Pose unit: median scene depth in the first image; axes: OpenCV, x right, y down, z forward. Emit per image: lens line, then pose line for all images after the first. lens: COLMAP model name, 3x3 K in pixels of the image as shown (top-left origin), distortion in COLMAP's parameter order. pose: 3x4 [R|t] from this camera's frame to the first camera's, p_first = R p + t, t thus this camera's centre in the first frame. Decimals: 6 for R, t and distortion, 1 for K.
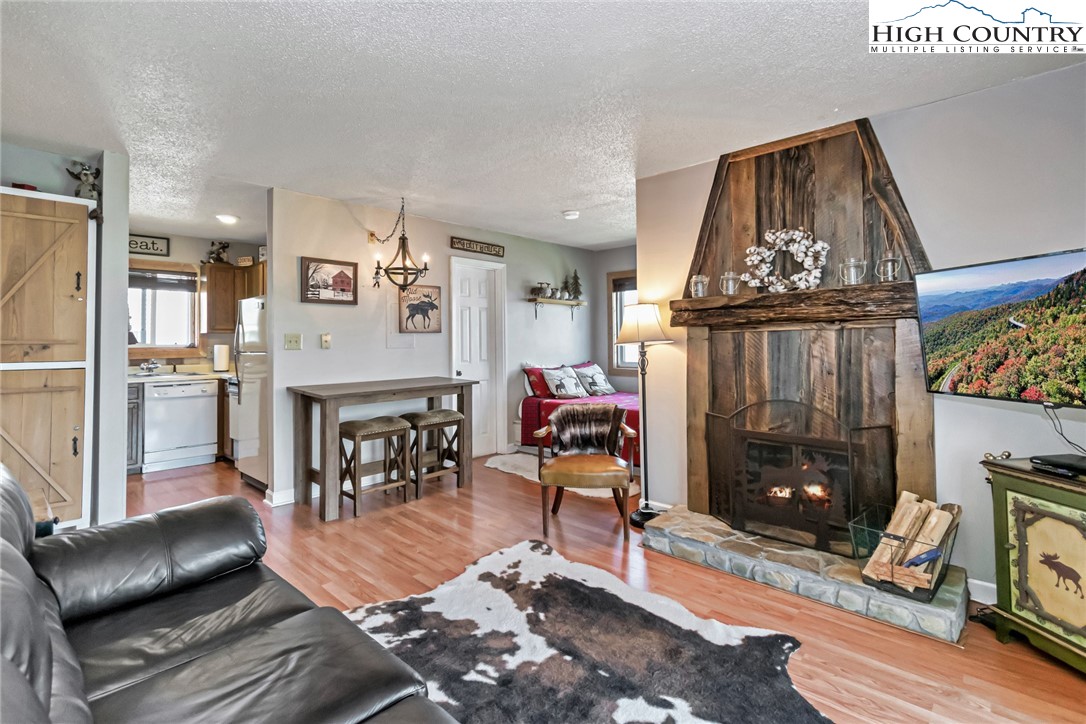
lens RADIAL K [[507.1, 0, 533.5], [0, 507.1, 321.6], [0, 0, 1]] dist [0.003161, 0.000662]
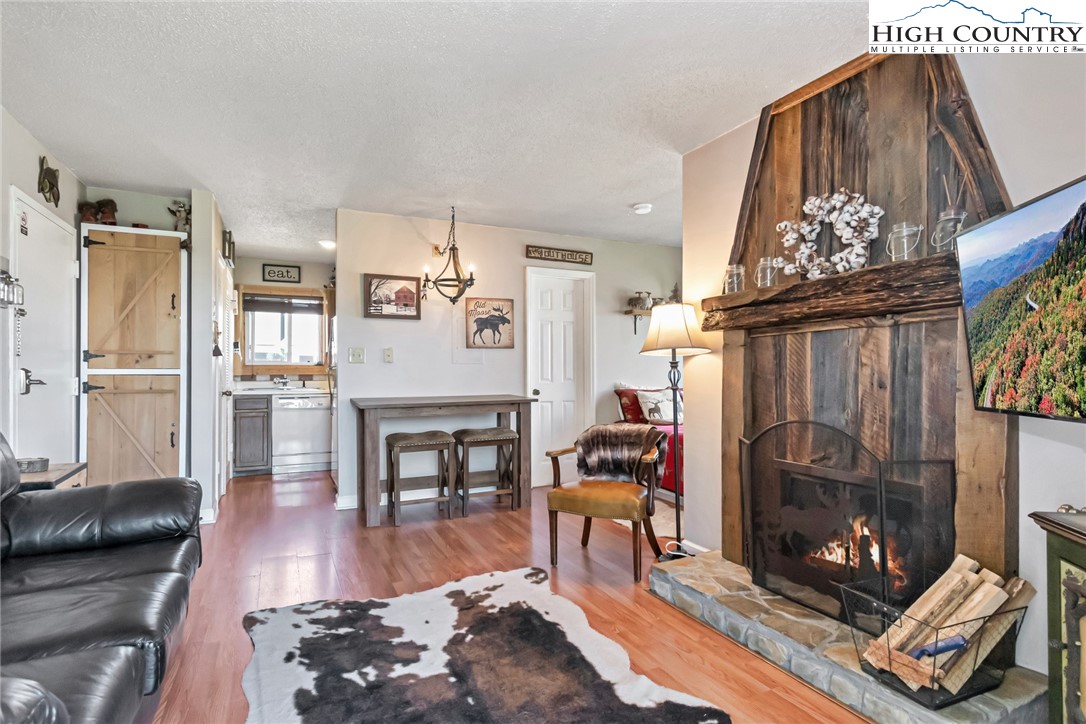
lens RADIAL K [[559.2, 0, 543.0], [0, 559.2, 362.0], [0, 0, 1]] dist [0.002597, -0.000534]
pose [[0.935447, -0.000593, -0.353467, 0.402225], [0.008648, 0.999738, 0.021209, 0.044097], [0.353361, -0.022896, 0.935207, 0.081457]]
